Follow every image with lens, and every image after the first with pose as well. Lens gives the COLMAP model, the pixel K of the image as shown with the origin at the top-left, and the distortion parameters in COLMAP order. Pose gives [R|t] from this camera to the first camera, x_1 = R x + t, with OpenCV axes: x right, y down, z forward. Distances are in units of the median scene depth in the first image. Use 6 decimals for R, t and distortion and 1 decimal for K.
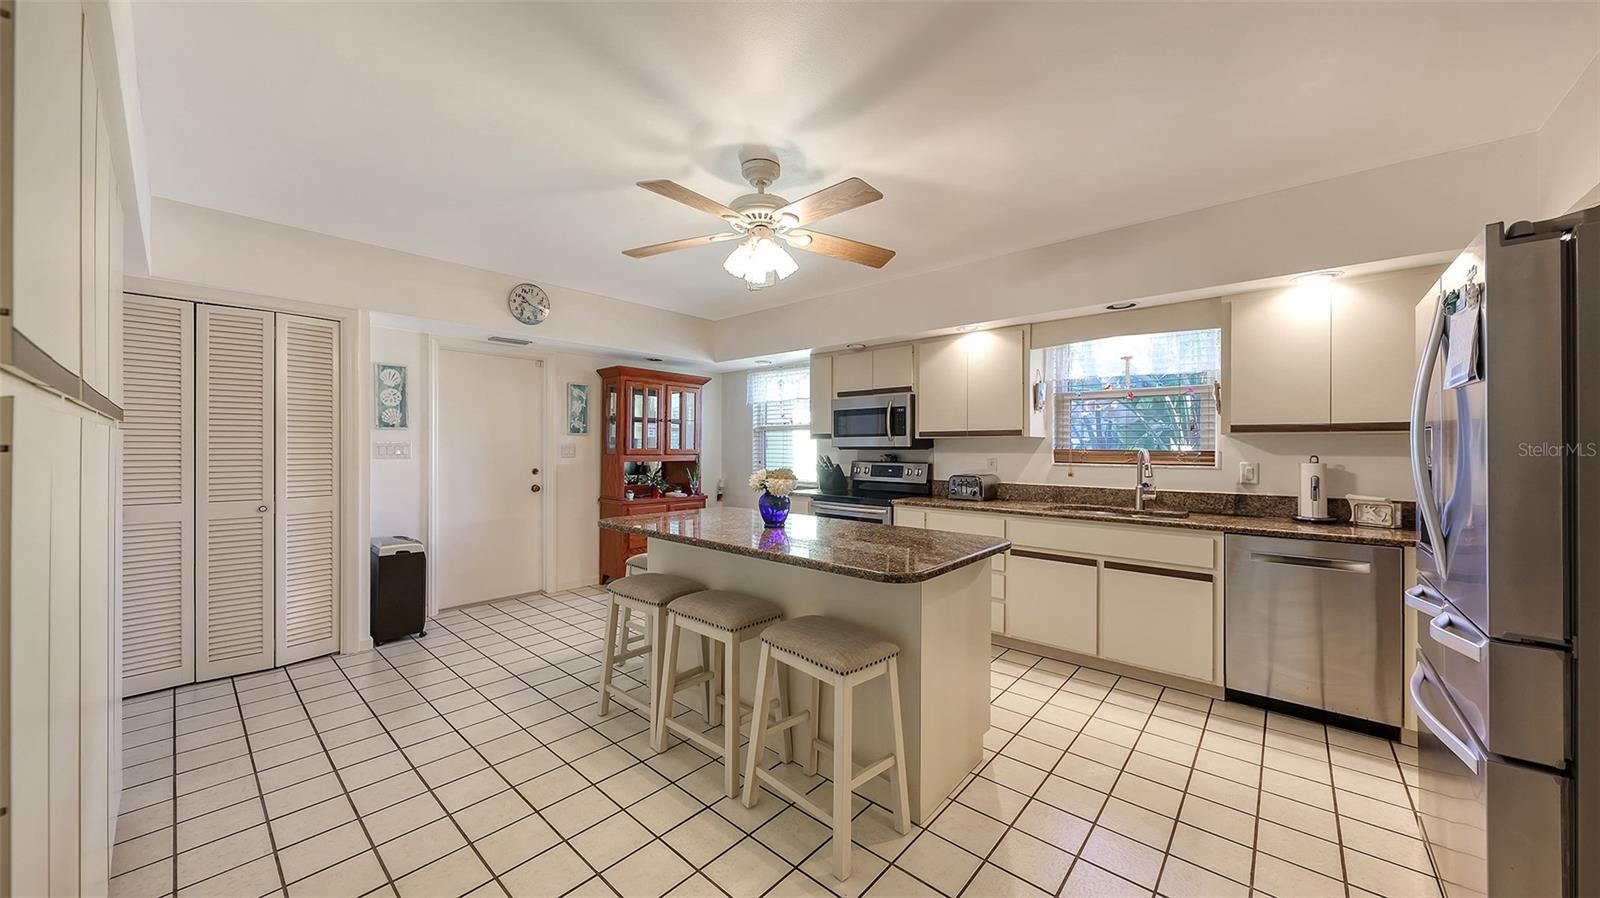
lens RADIAL K [[549.9, 0, 799.7], [0, 549.9, 445.7], [0, 0, 1]] dist [-0.000527, -0.000267]
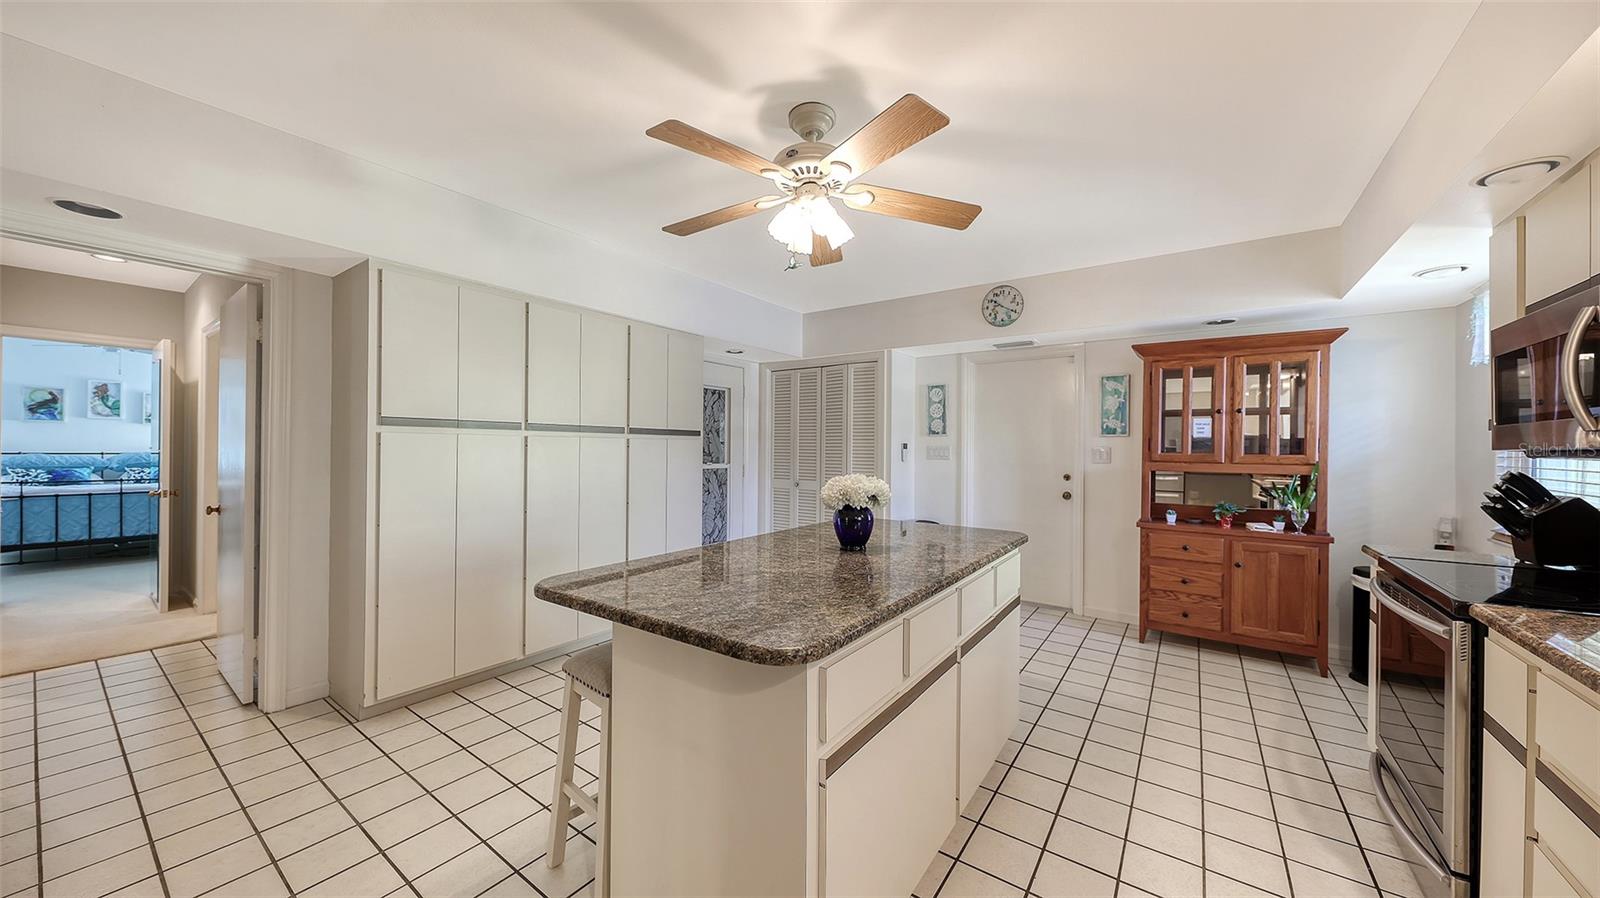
lens RADIAL K [[549.9, 0, 799.7], [0, 549.9, 445.7], [0, 0, 1]] dist [-0.000527, -0.000267]
pose [[0.097109, -0.009328, -0.995230, 0.391509], [-0.005080, 0.999938, -0.009868, 0.005150], [0.995261, 0.006014, 0.097056, 0.463807]]
